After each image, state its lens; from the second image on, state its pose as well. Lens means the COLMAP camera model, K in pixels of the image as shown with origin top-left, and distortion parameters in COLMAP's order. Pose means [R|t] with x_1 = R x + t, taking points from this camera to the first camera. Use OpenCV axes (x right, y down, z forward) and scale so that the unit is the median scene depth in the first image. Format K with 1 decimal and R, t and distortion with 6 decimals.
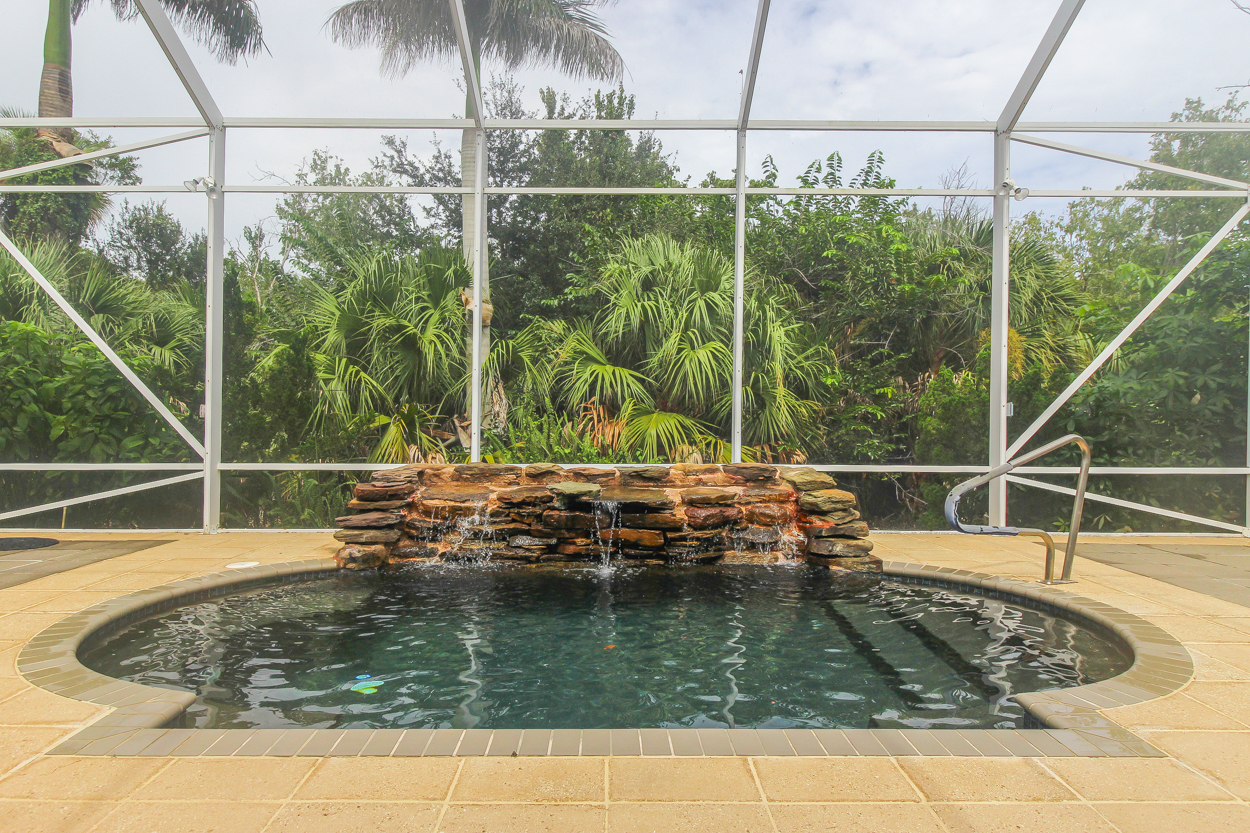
lens RADIAL K [[690.9, 0, 622.9], [0, 690.9, 415.8], [0, 0, 1]] dist [-0.004407, -0.001911]
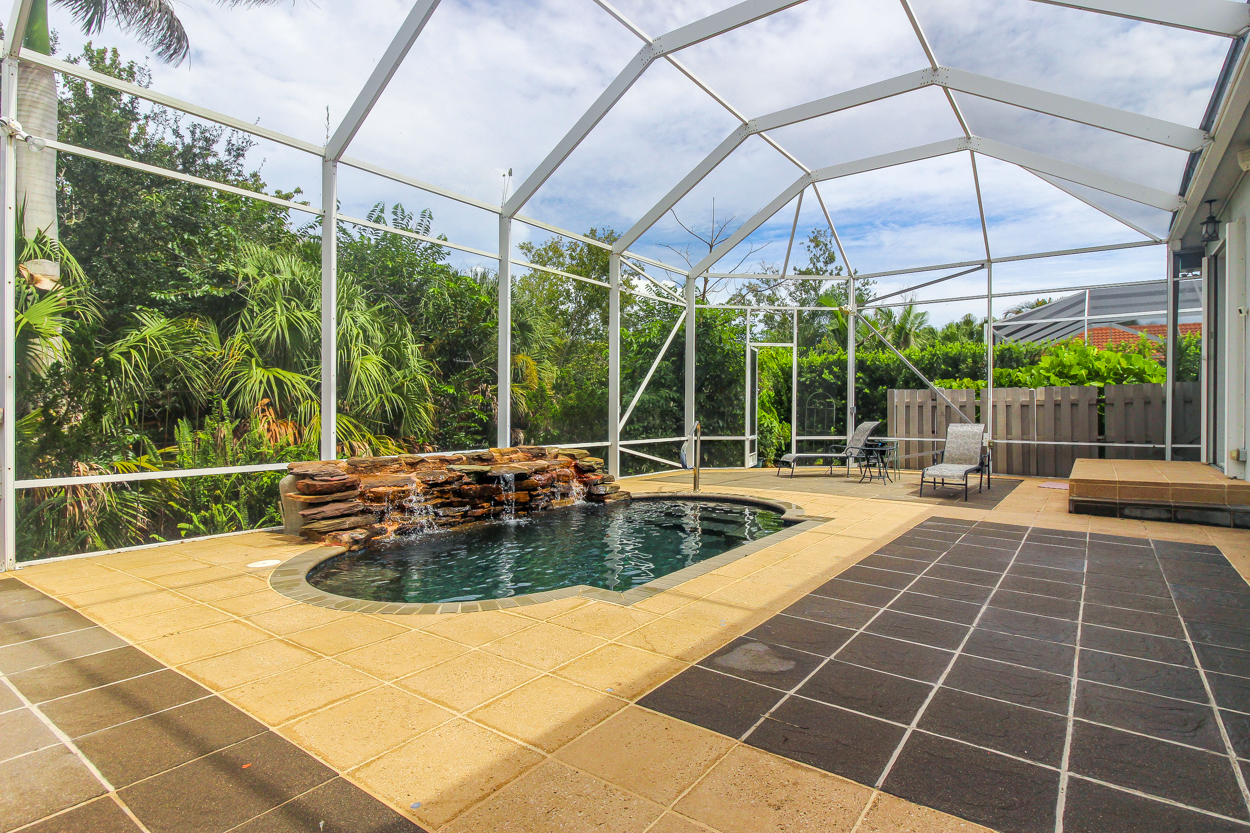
lens RADIAL K [[632.4, 0, 633.4], [0, 632.4, 410.0], [0, 0, 1]] dist [-0.017178, -0.001327]
pose [[0.588937, -0.004212, 0.808168, -0.909659], [0.007982, 0.999968, -0.000605, -0.007375], [-0.808139, 0.006808, 0.588952, 0.004103]]
